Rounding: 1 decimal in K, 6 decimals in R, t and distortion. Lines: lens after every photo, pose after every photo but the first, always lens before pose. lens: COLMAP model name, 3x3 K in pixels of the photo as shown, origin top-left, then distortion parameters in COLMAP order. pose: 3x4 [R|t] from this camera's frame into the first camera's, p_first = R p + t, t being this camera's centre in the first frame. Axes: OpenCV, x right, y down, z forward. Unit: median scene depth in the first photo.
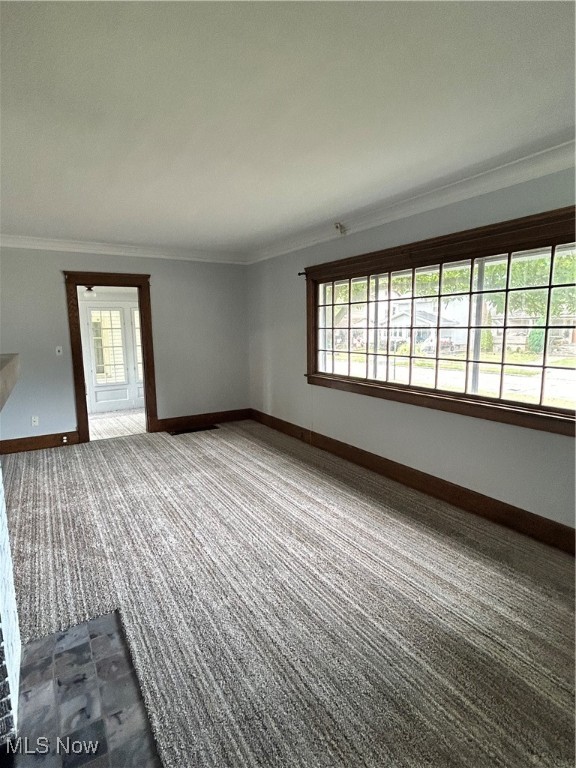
lens RADIAL K [[398.8, 0, 290.1], [0, 398.8, 384.9], [0, 0, 1]] dist [-0.004778, -0.001367]
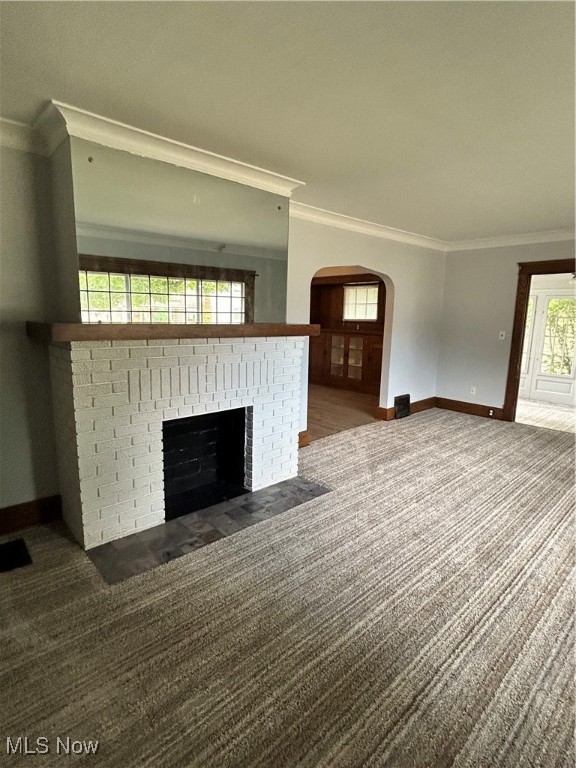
lens RADIAL K [[398.8, 0, 290.1], [0, 398.8, 384.9], [0, 0, 1]] dist [-0.004778, -0.001367]
pose [[0.186036, 0.191232, -0.963753, 0.630648], [-0.162348, 0.973377, 0.161803, -0.048650], [0.969037, 0.126362, 0.212130, 0.284834]]
